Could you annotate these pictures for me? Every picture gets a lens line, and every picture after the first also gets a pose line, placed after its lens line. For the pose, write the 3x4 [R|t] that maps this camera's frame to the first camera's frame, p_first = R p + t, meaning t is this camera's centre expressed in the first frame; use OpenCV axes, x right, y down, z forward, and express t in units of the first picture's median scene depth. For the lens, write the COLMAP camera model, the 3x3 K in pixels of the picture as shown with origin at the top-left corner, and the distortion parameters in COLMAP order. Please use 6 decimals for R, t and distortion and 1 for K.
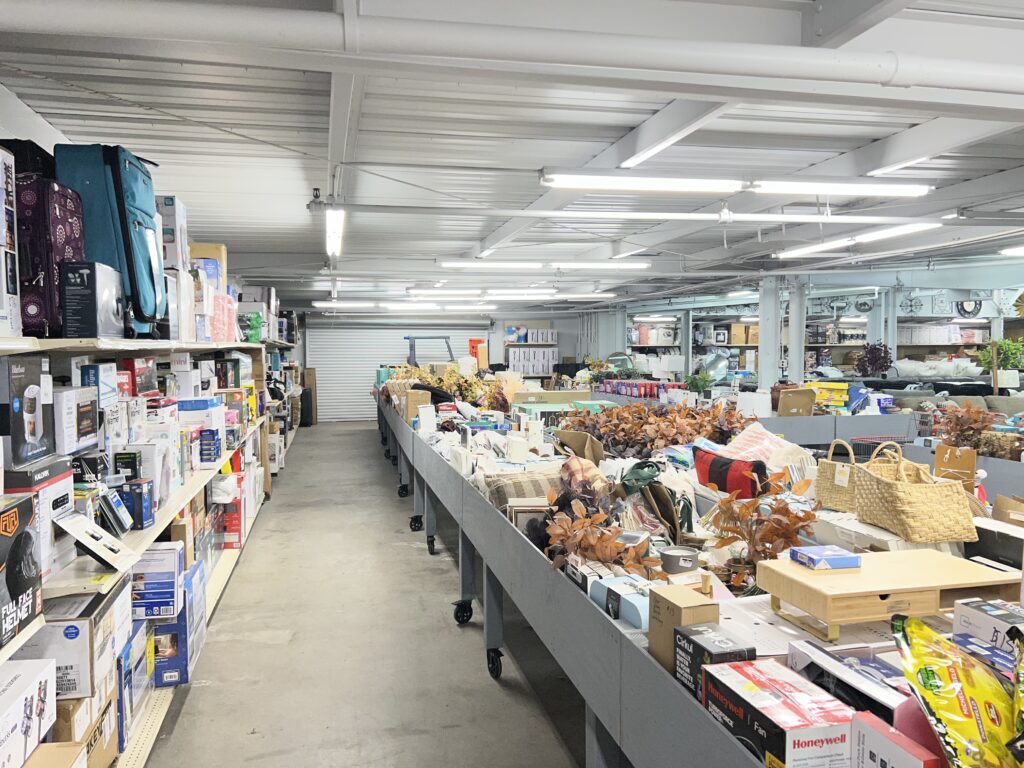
lens RADIAL K [[764.9, 0, 515.9], [0, 764.9, 389.0], [0, 0, 1]] dist [0.056652, -0.063907]
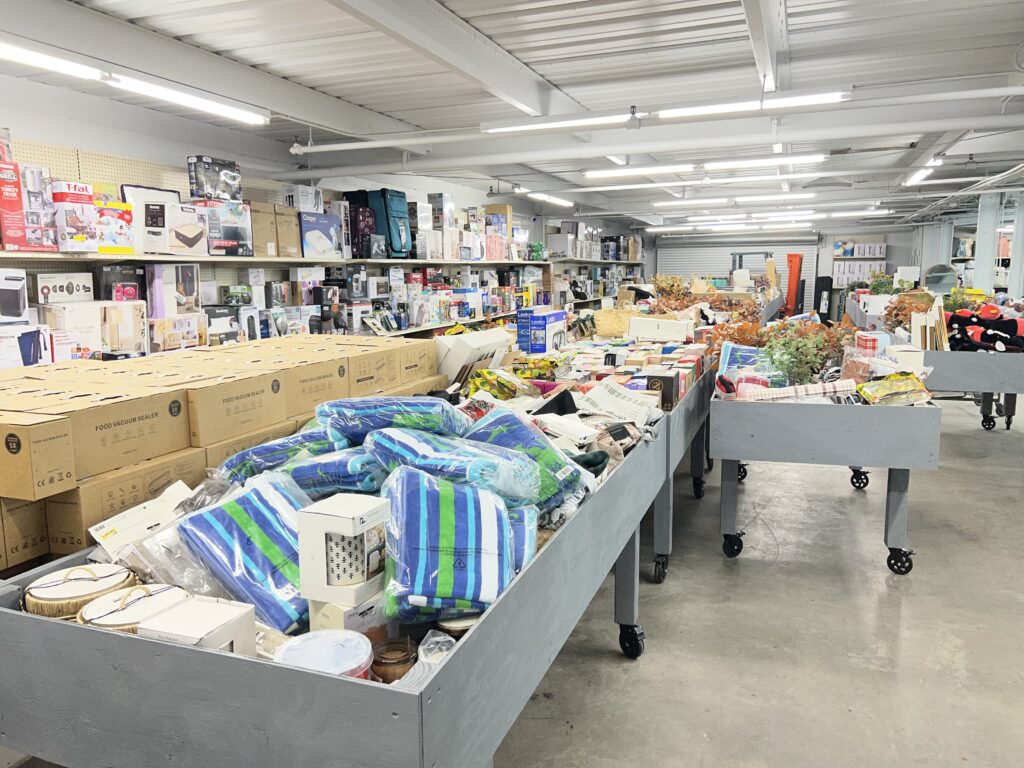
lens RADIAL K [[764.9, 0, 515.9], [0, 764.9, 389.0], [0, 0, 1]] dist [0.056652, -0.063907]
pose [[0.835208, 0.078166, -0.544351, 0.224632], [-0.020624, 0.993603, 0.111033, 0.013551], [0.549547, -0.081509, 0.831477, -0.173772]]
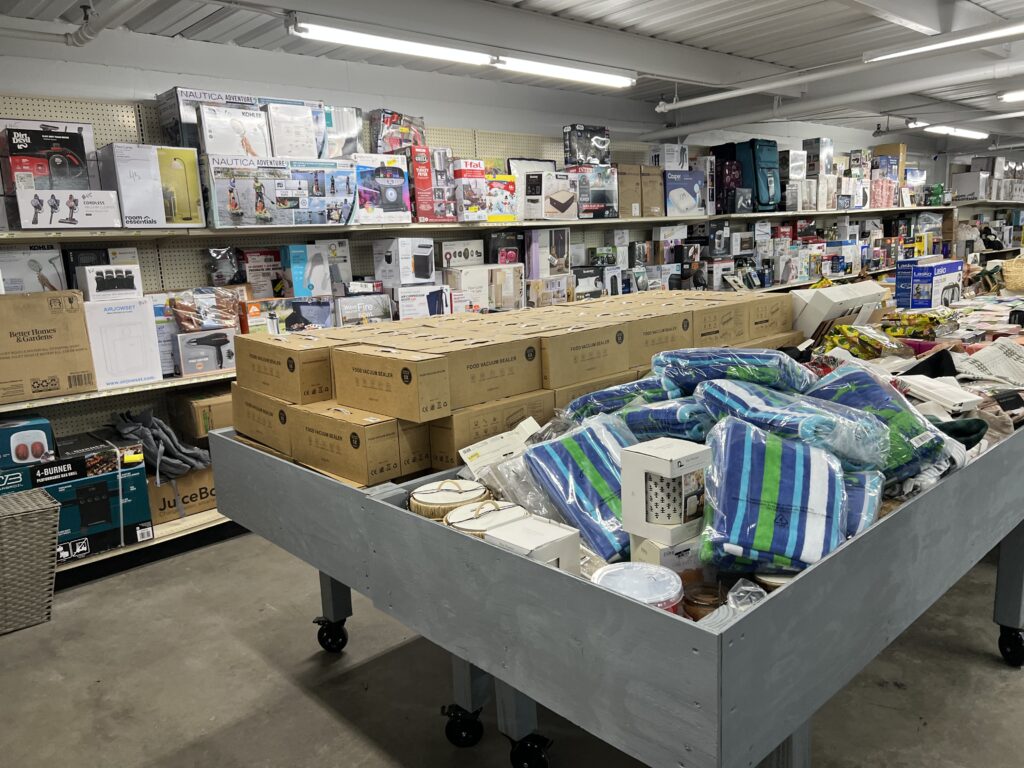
lens RADIAL K [[763.9, 0, 518.0], [0, 763.9, 383.9], [0, 0, 1]] dist [0.092430, -0.112659]
pose [[0.502293, 0.136058, -0.853926, 0.228262], [0.003085, 0.987255, 0.159117, 0.014597], [0.864692, -0.082557, 0.495471, -0.172426]]
